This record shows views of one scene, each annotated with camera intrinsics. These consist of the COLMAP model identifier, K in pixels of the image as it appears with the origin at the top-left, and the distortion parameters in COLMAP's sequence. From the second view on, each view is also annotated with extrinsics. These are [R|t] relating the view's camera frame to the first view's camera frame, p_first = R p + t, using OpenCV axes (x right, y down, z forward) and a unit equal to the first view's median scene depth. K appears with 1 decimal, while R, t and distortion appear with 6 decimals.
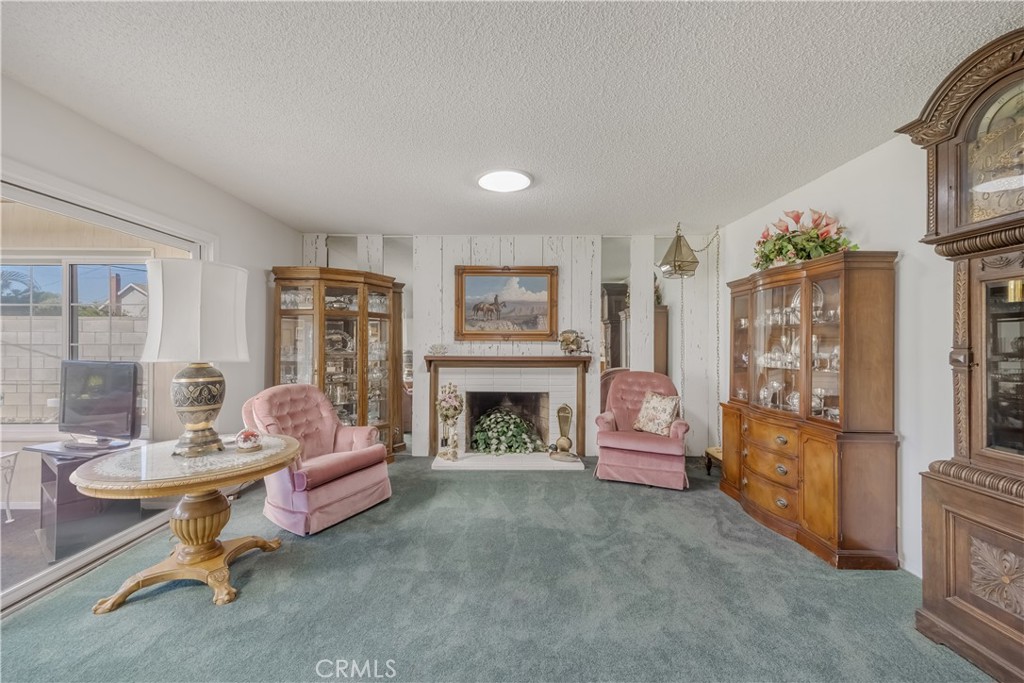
lens RADIAL K [[416.9, 0, 515.8], [0, 416.9, 342.4], [0, 0, 1]] dist [0.009252, 0.000815]
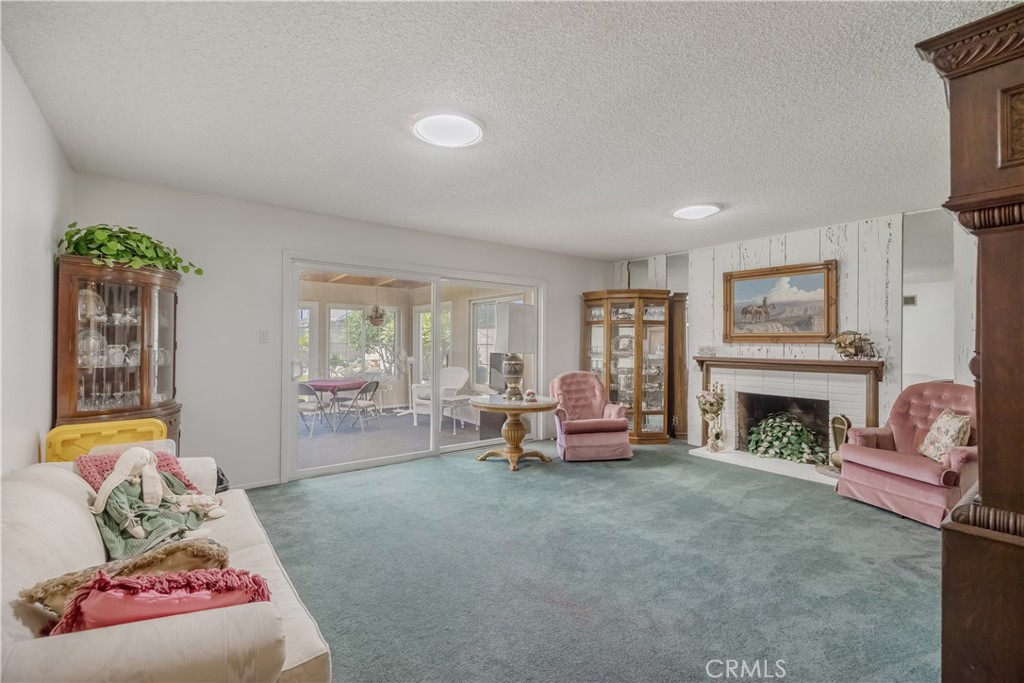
lens RADIAL K [[474.3, 0, 500.9], [0, 474.3, 339.9], [0, 0, 1]] dist [-0.001954, -0.000126]
pose [[0.582718, -0.003704, -0.812666, 0.510475], [-0.004472, 0.999960, -0.007764, 0.000181], [0.812662, 0.008159, 0.582678, -0.174394]]
